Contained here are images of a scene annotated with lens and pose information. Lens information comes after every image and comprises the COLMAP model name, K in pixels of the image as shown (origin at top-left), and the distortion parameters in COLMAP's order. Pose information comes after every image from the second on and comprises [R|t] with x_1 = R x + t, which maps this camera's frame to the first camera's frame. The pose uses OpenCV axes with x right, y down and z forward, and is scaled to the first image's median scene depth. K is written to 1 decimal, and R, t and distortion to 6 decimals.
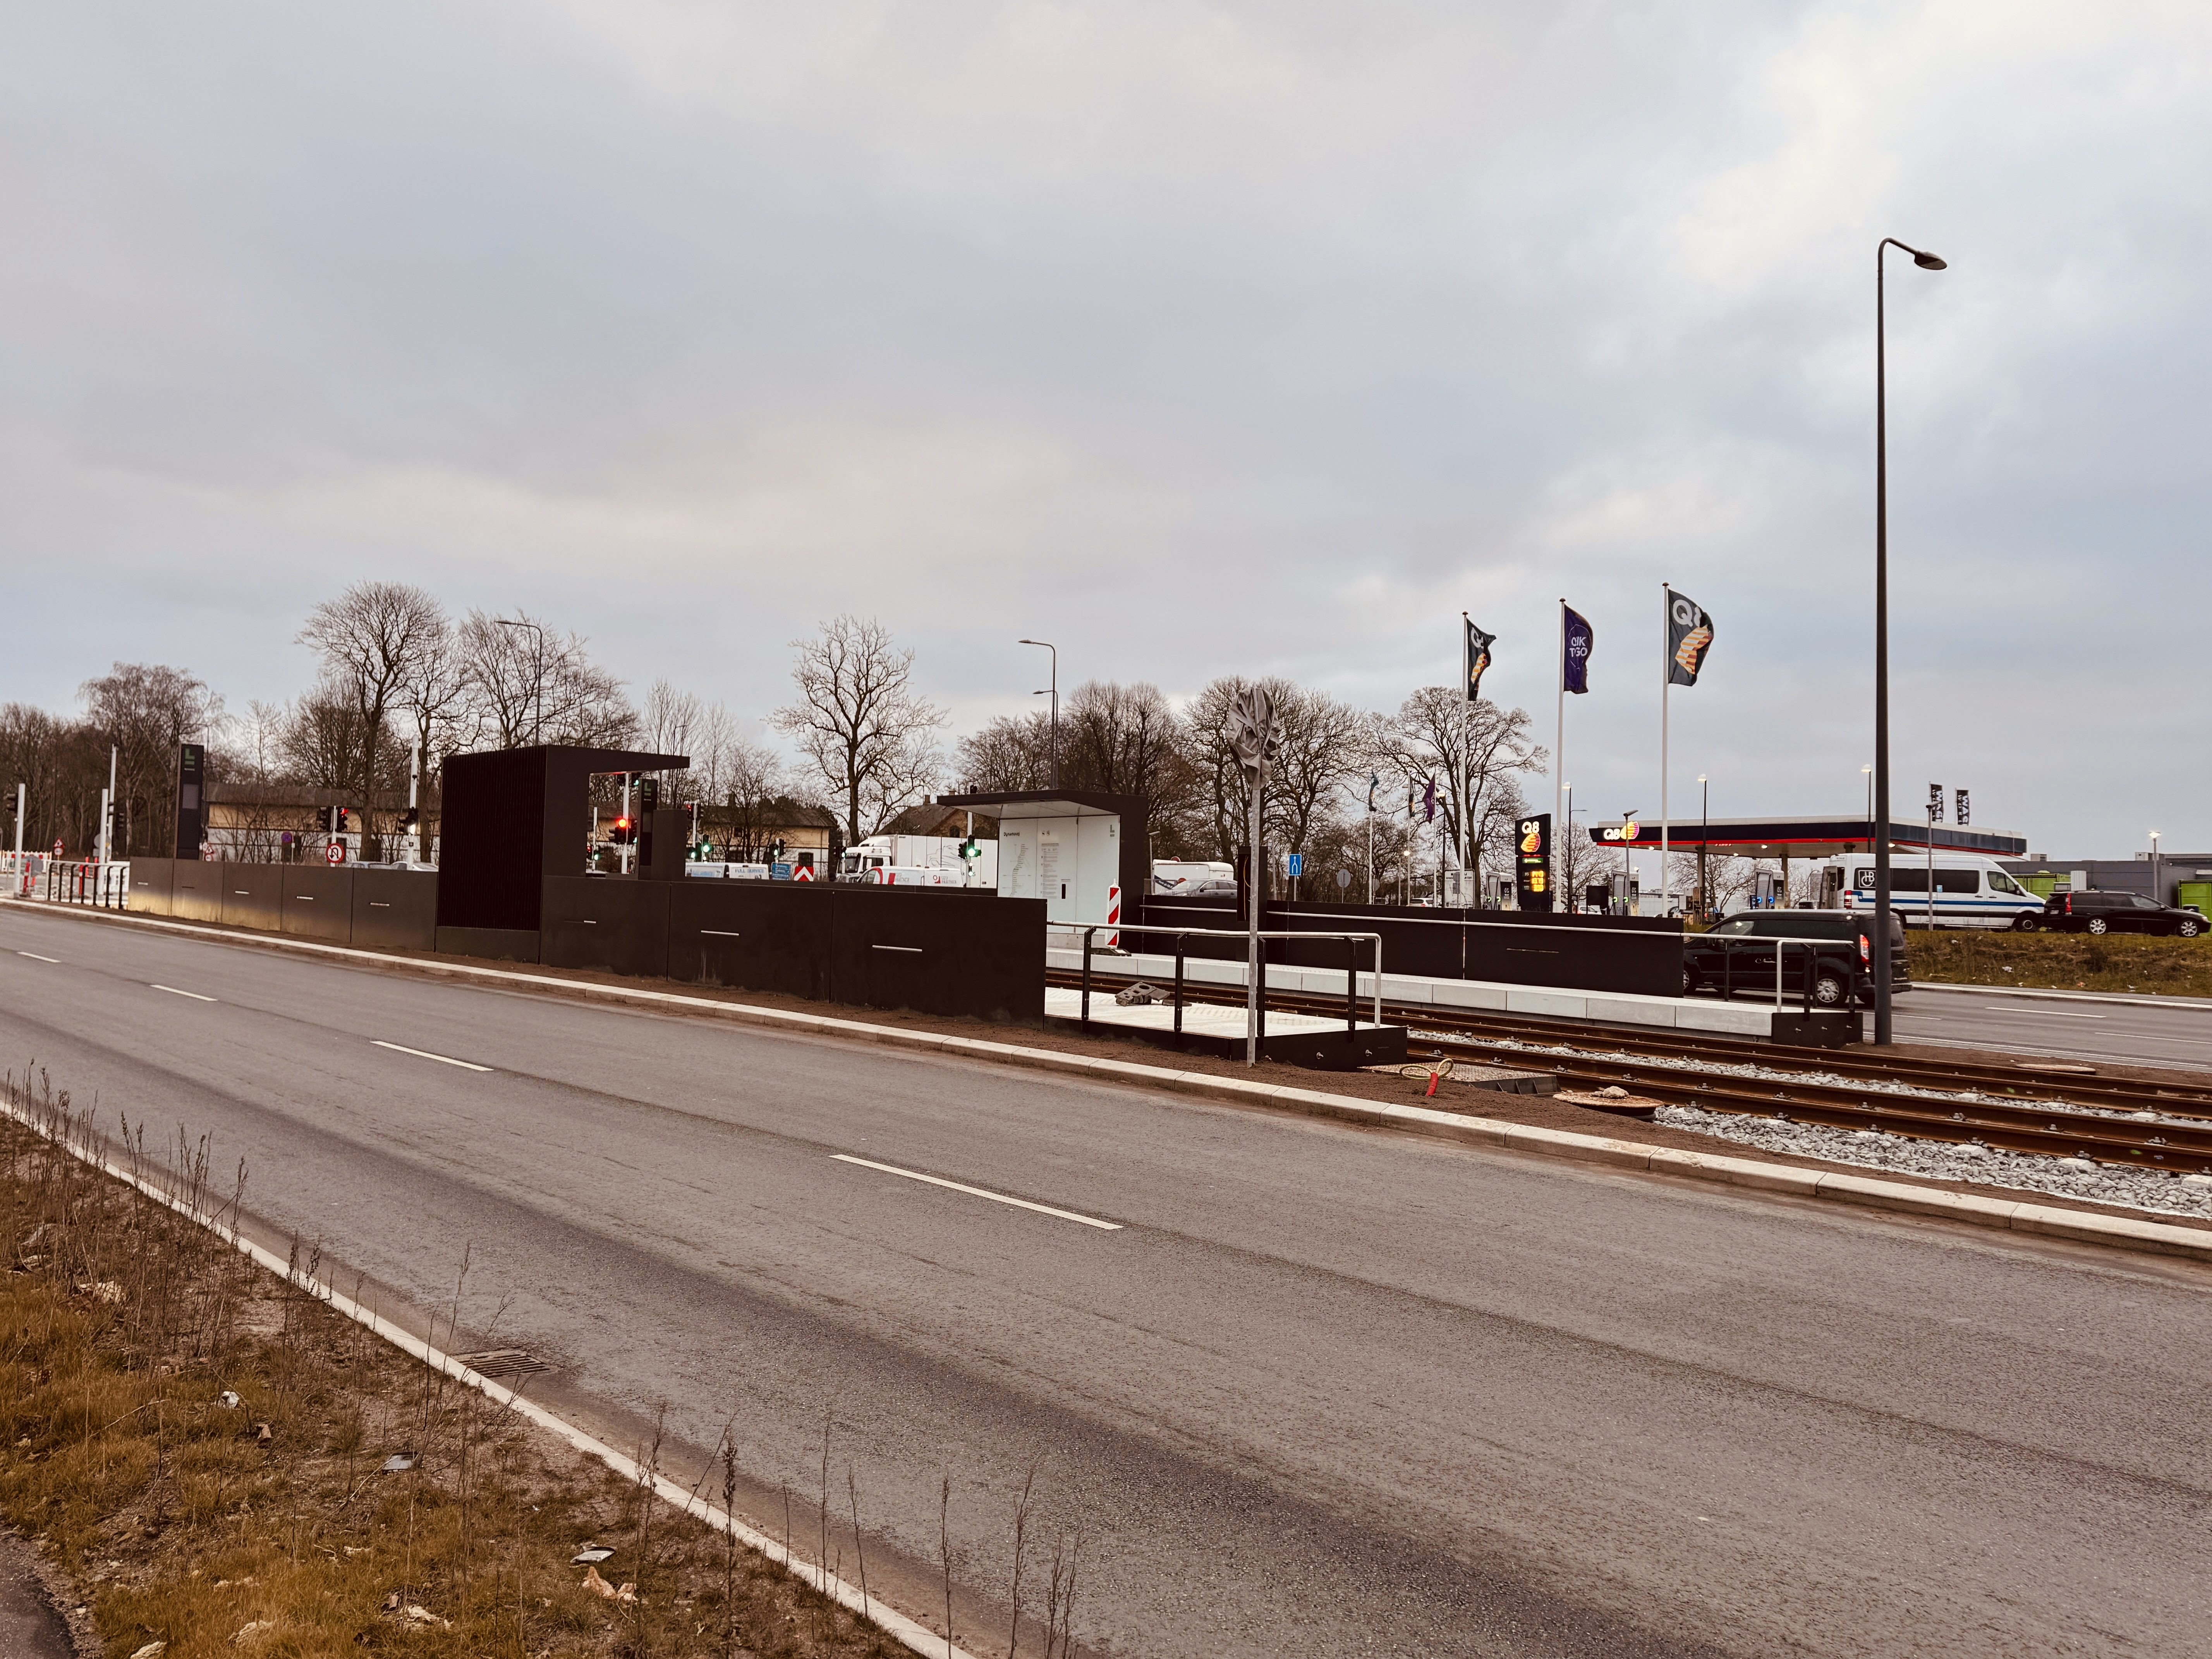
lens RADIAL K [[1676.7, 0, 1100.2], [0, 1676.7, 828.6], [0, 0, 1]] dist [0.176439, -0.295947]
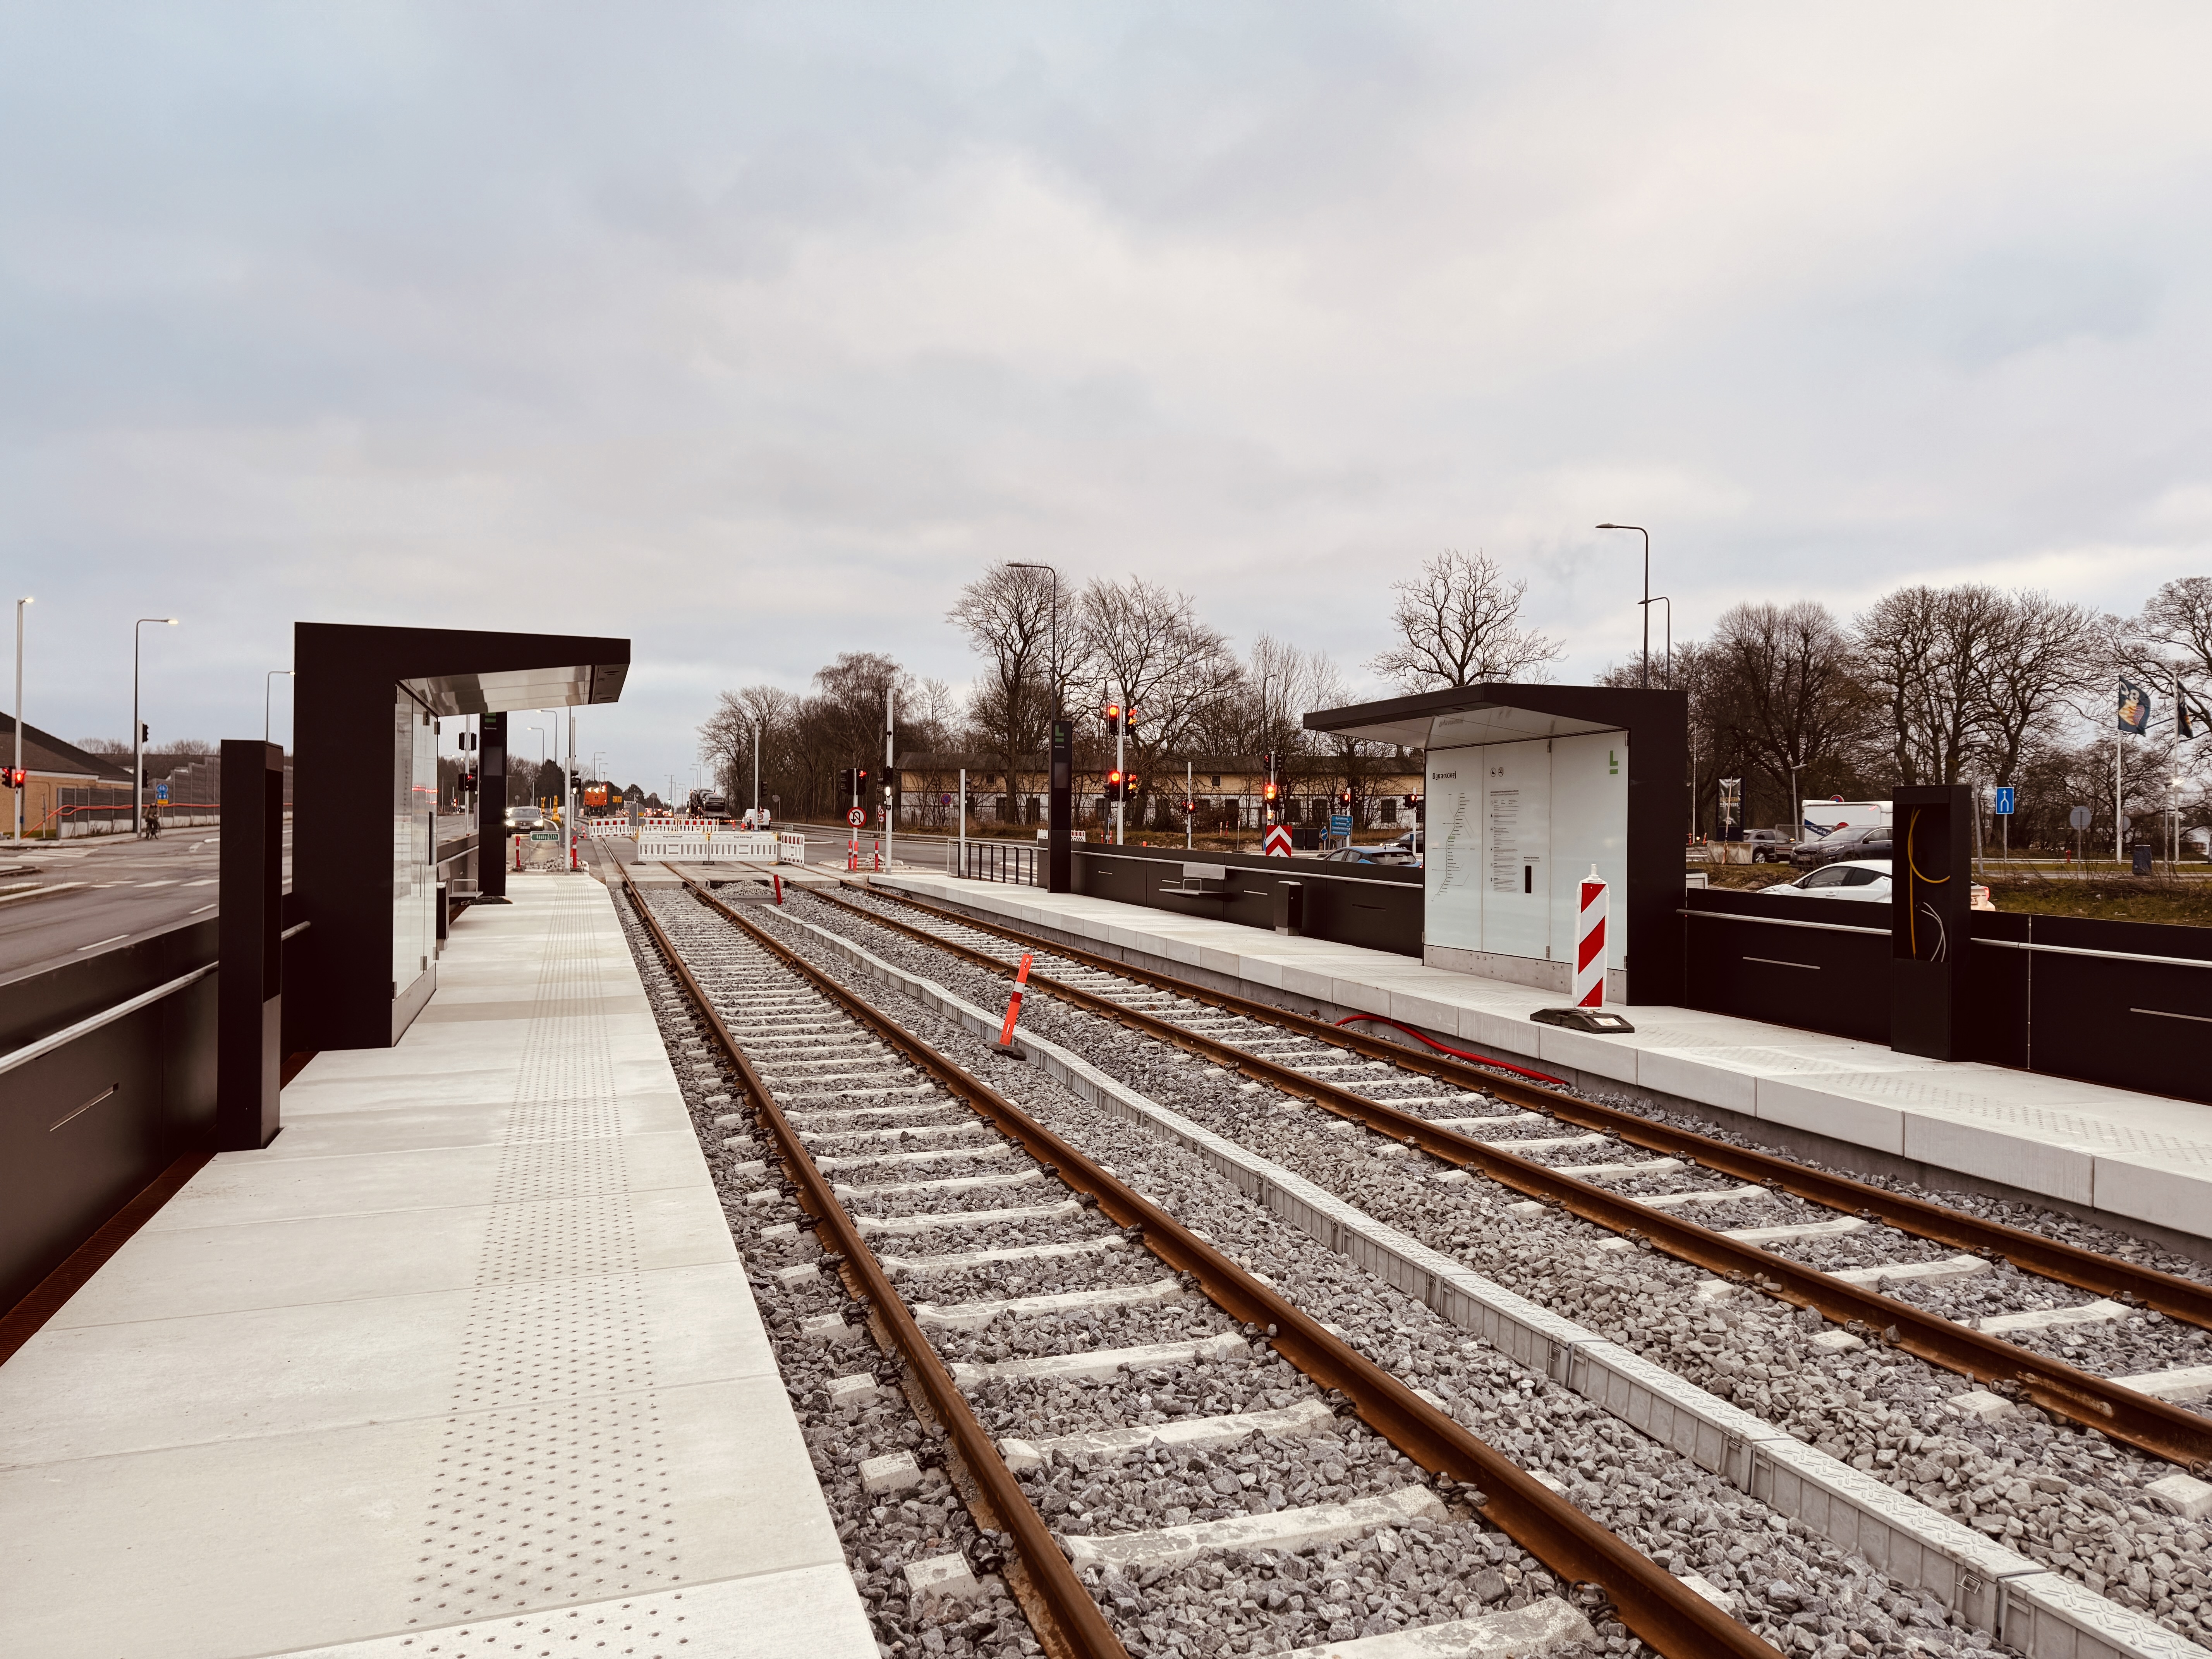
lens RADIAL K [[1510.6, 0, 1109.5], [0, 1510.6, 837.5], [0, 0, 1]] dist [0.097558, -0.121568]
pose [[0.917652, -0.016179, -0.397054, 0.053807], [0.032003, 0.998934, 0.033258, 0.004243], [0.396093, -0.043226, 0.917192, 0.560006]]
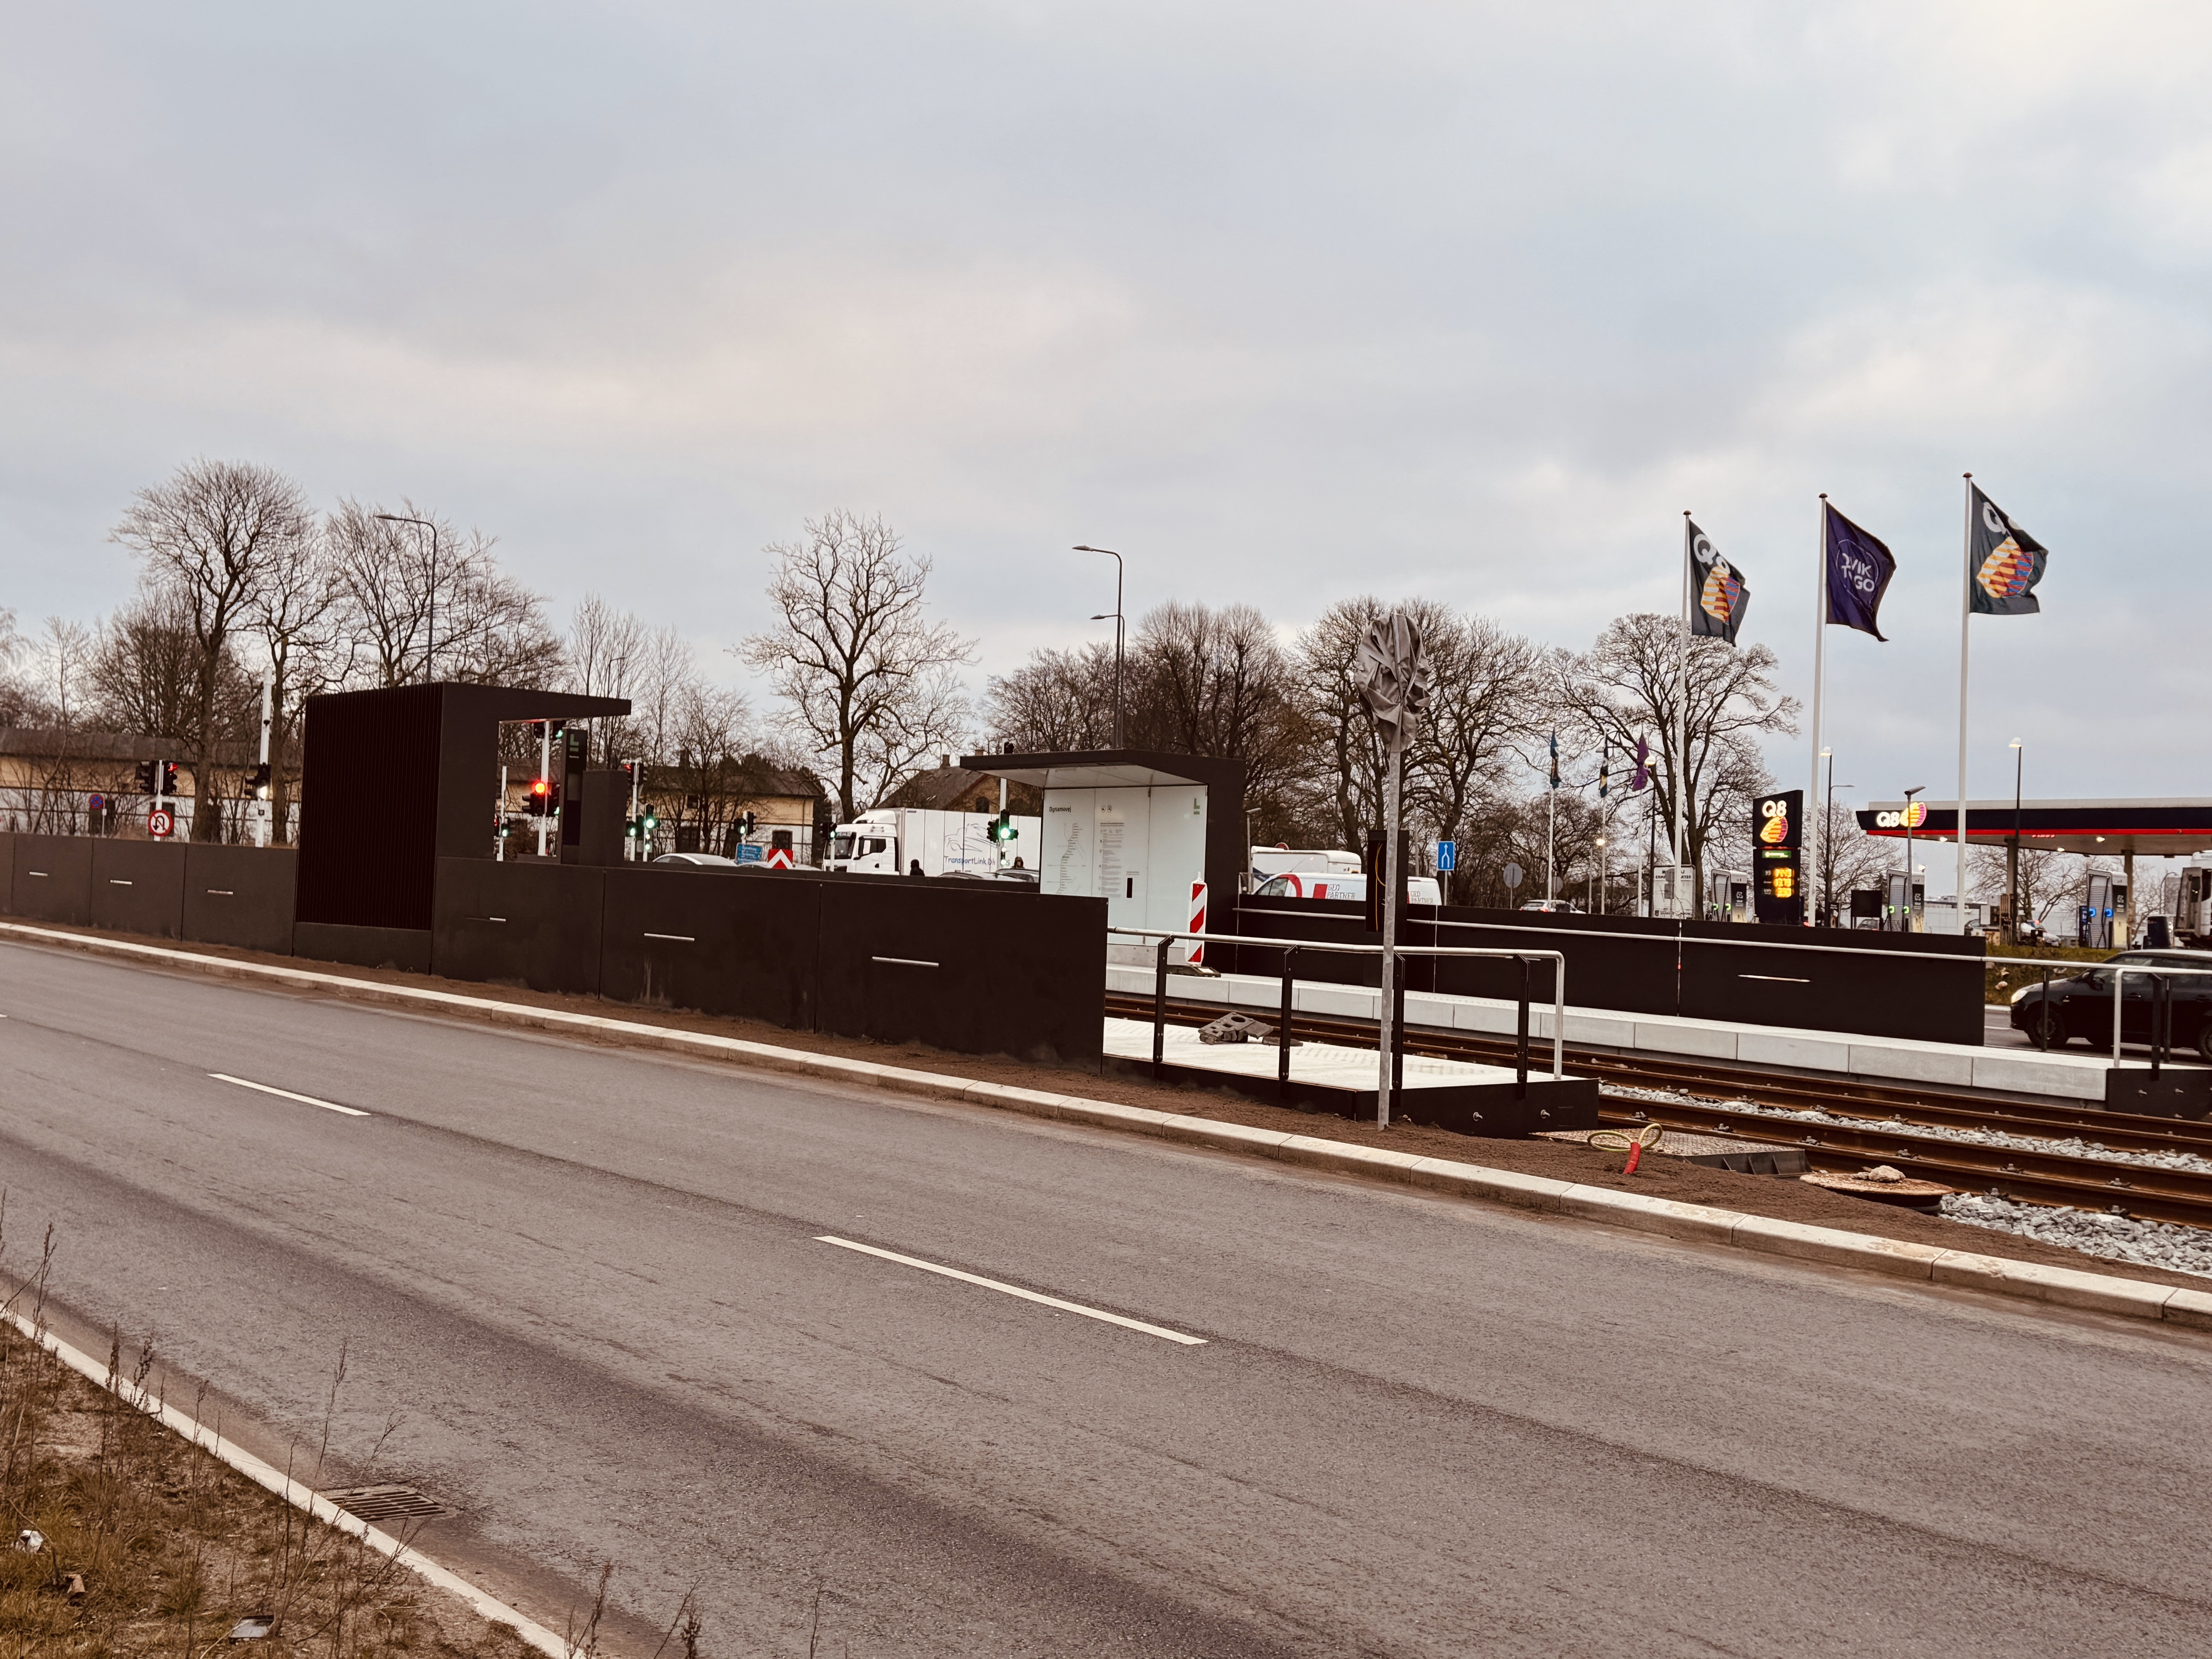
lens RADIAL K [[2278.2, 0, 1091.6], [0, 2278.2, 814.1], [0, 0, 1]] dist [0.191303, -0.354004]
pose [[0.999181, 0.012541, -0.038466, -0.000462], [-0.012347, 0.999910, 0.005253, -0.000059], [0.038528, -0.004774, 0.999246, -0.002193]]
